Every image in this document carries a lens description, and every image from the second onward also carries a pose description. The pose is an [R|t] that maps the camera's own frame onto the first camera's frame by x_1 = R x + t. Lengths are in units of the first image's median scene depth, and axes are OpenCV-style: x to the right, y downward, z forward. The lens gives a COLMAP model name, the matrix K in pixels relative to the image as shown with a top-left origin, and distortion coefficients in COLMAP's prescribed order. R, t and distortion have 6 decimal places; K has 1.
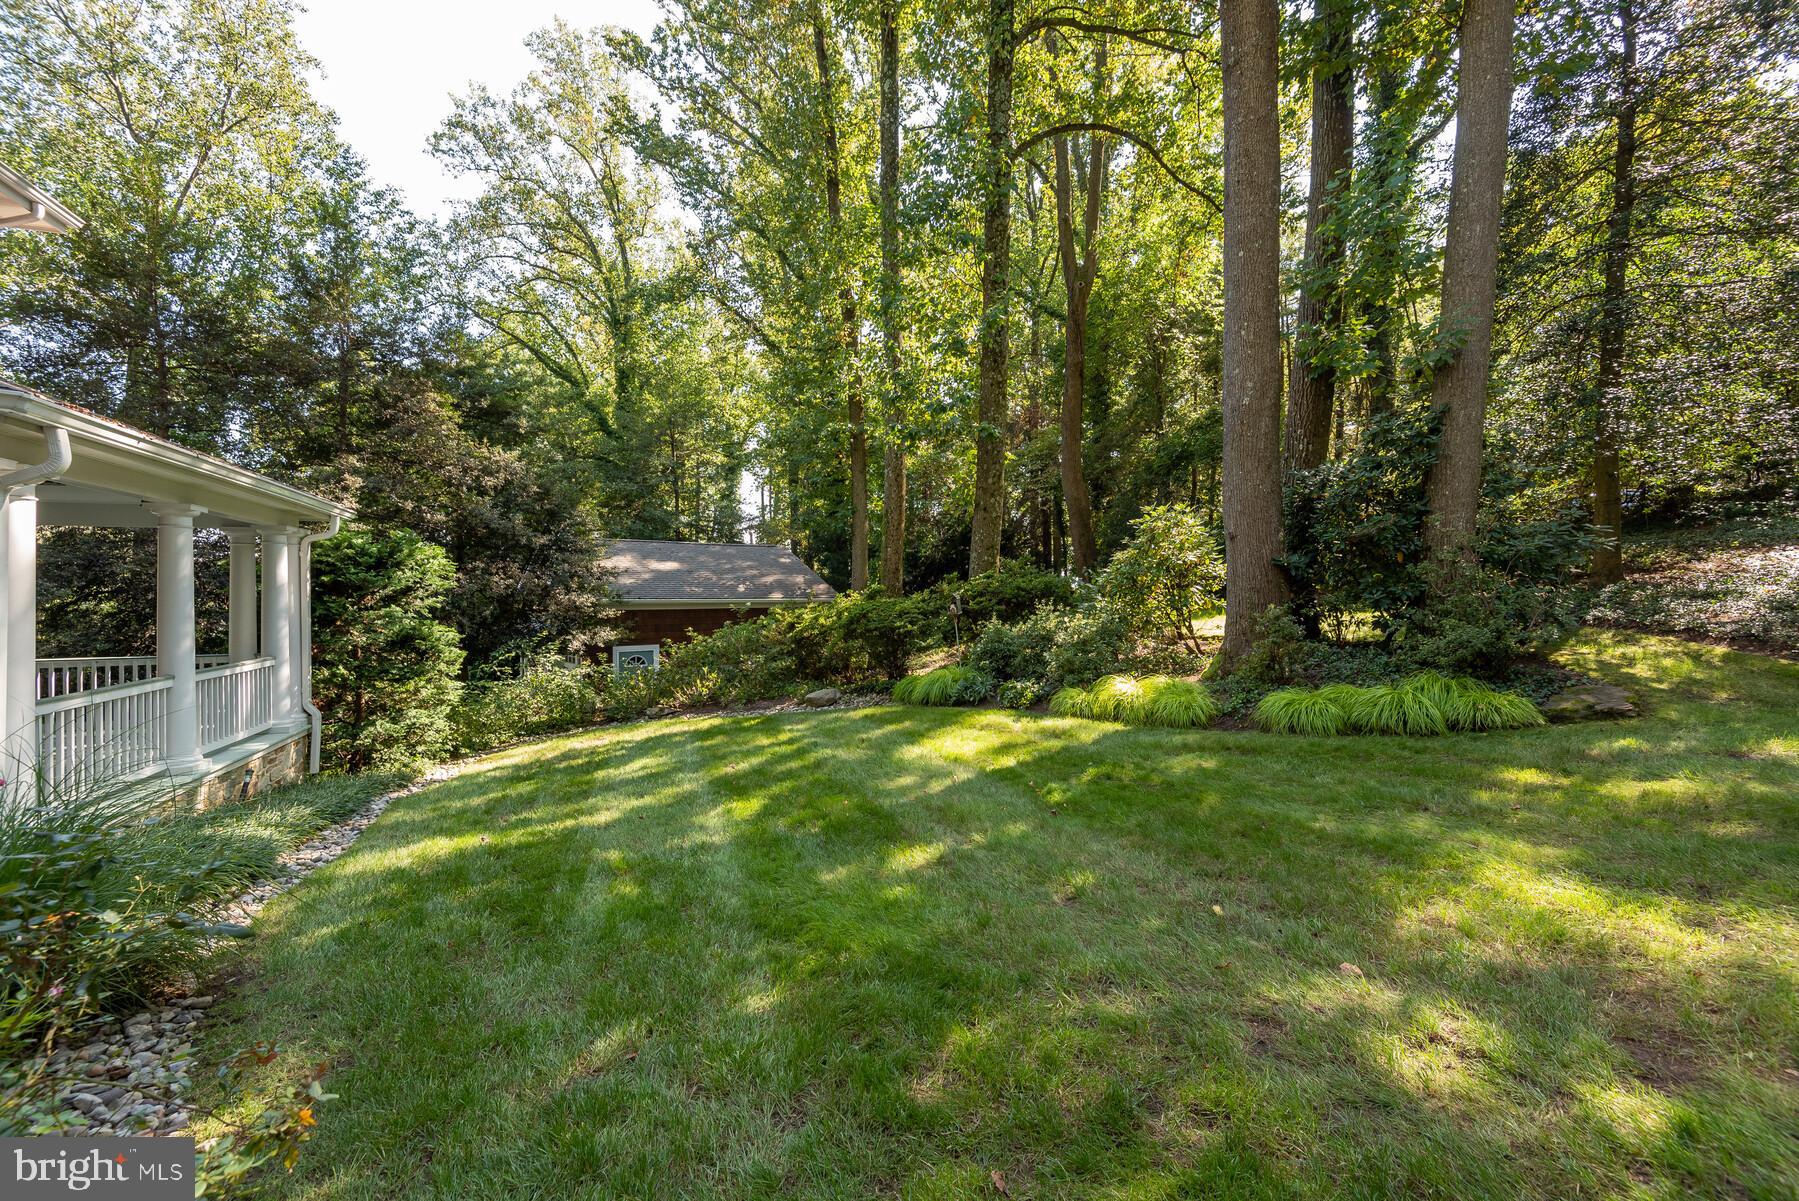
lens RADIAL K [[814.5, 0, 898.3], [0, 814.5, 610.6], [0, 0, 1]] dist [0.027546, -0.014137]
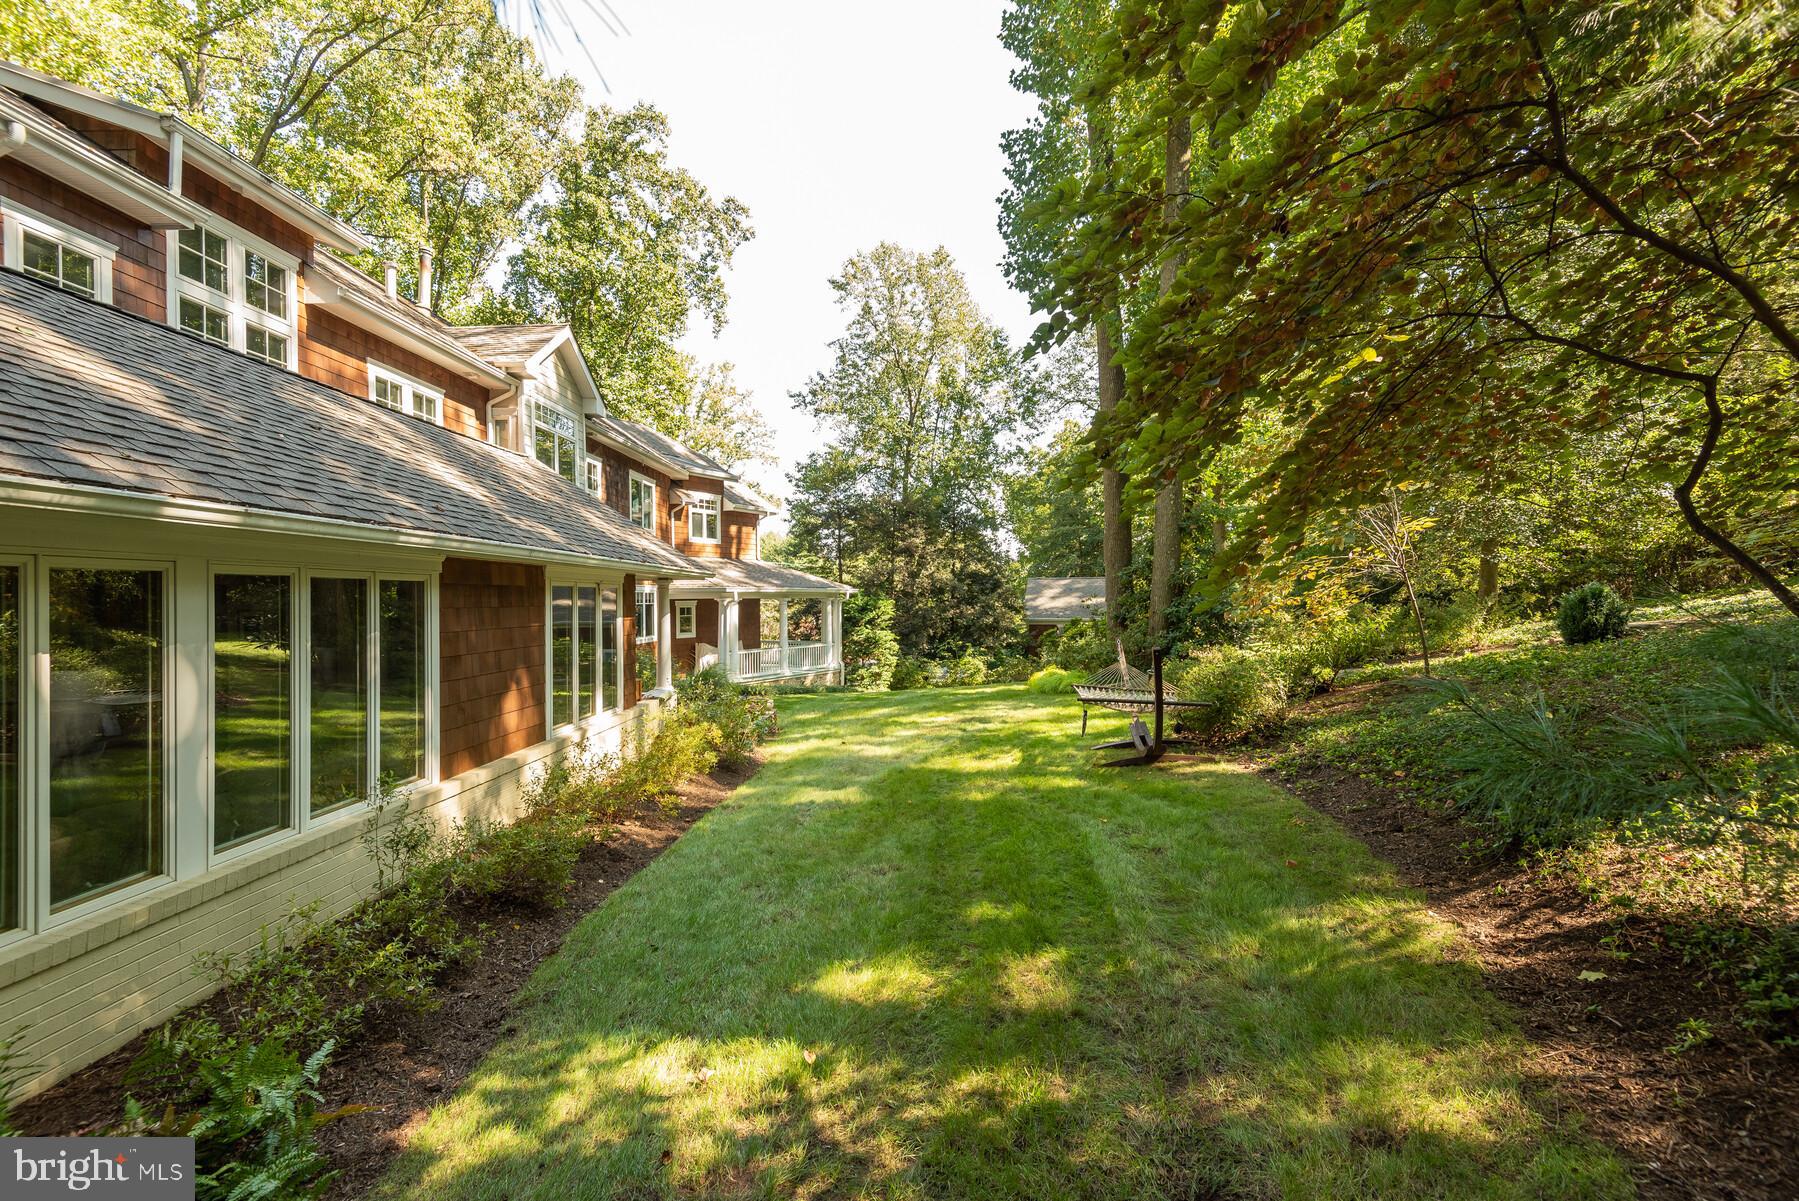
lens RADIAL K [[814.5, 0, 898.3], [0, 814.5, 610.6], [0, 0, 1]] dist [0.027546, -0.014137]
pose [[0.631767, 0.006683, -0.775129, 0.500163], [-0.002557, 0.999975, 0.006537, -0.024389], [0.775154, -0.002148, 0.631769, -0.188322]]
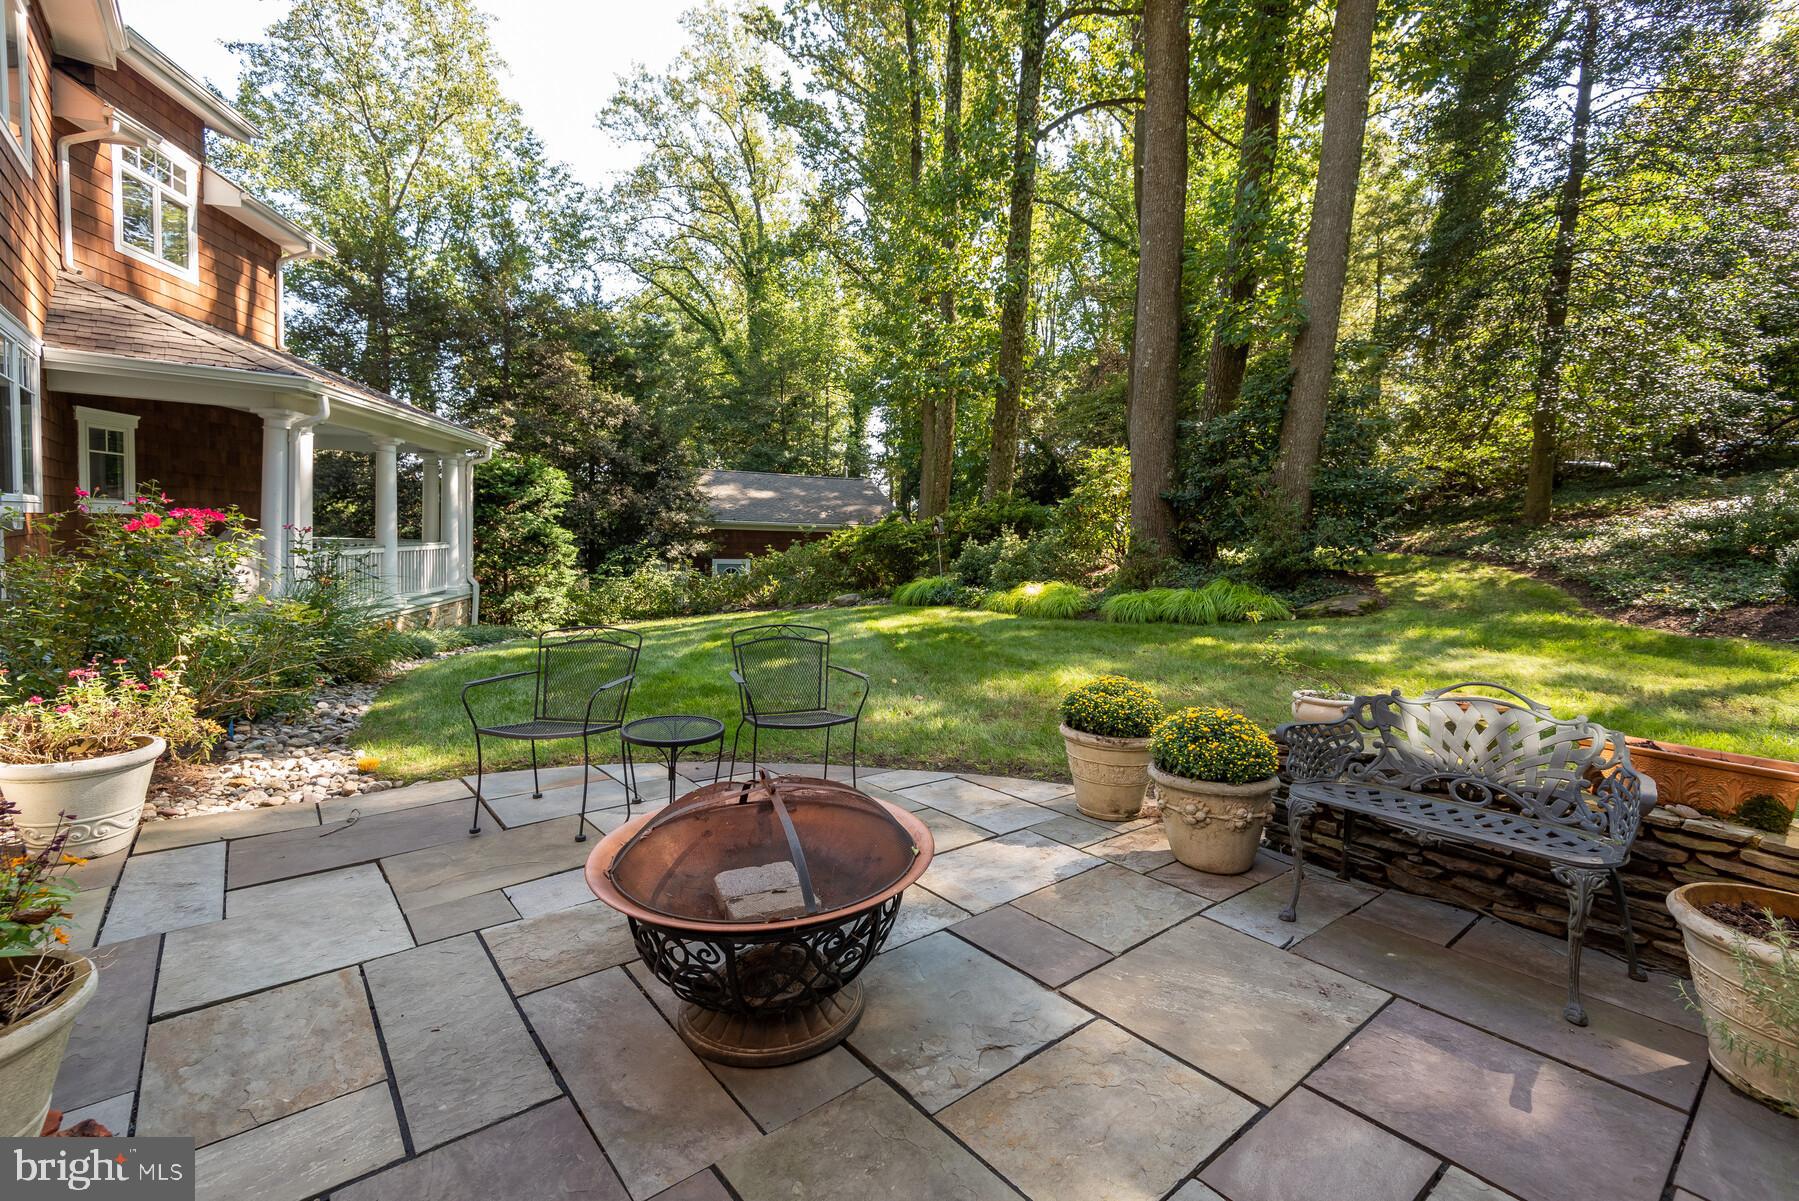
lens RADIAL K [[806.7, 0, 898.4], [0, 806.7, 592.8], [0, 0, 1]] dist [0.037737, -0.034815]
pose [[0.983512, 0.047330, -0.174542, 0.089116], [-0.037818, 0.997633, 0.057426, 0.009862], [0.176847, -0.049878, 0.982974, -0.089158]]
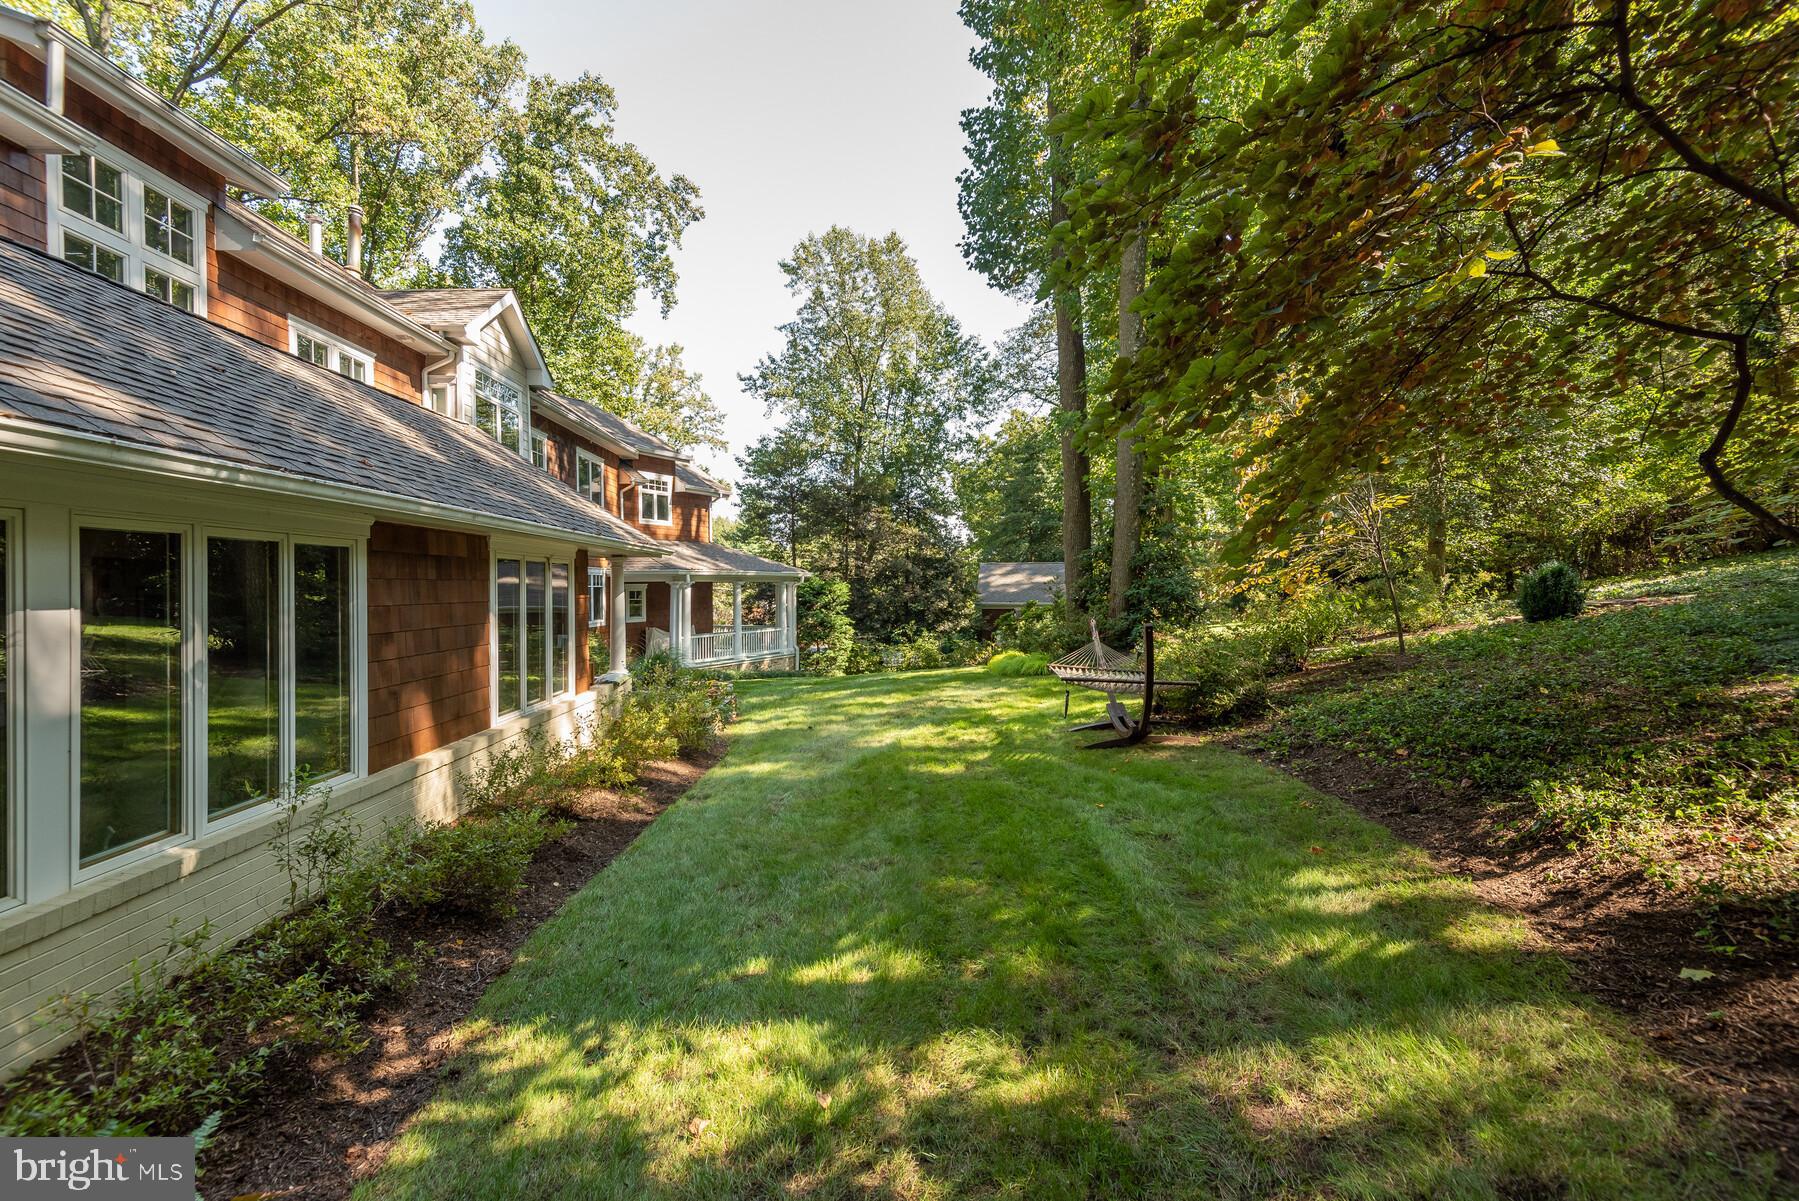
lens RADIAL K [[803.3, 0, 899.5], [0, 803.3, 600.5], [0, 0, 1]] dist [0.020849, -0.008952]
pose [[0.682195, 0.009467, -0.731109, 0.480623], [-0.003122, 0.999945, 0.010034, -0.020958], [0.731163, -0.004562, 0.682187, -0.183935]]
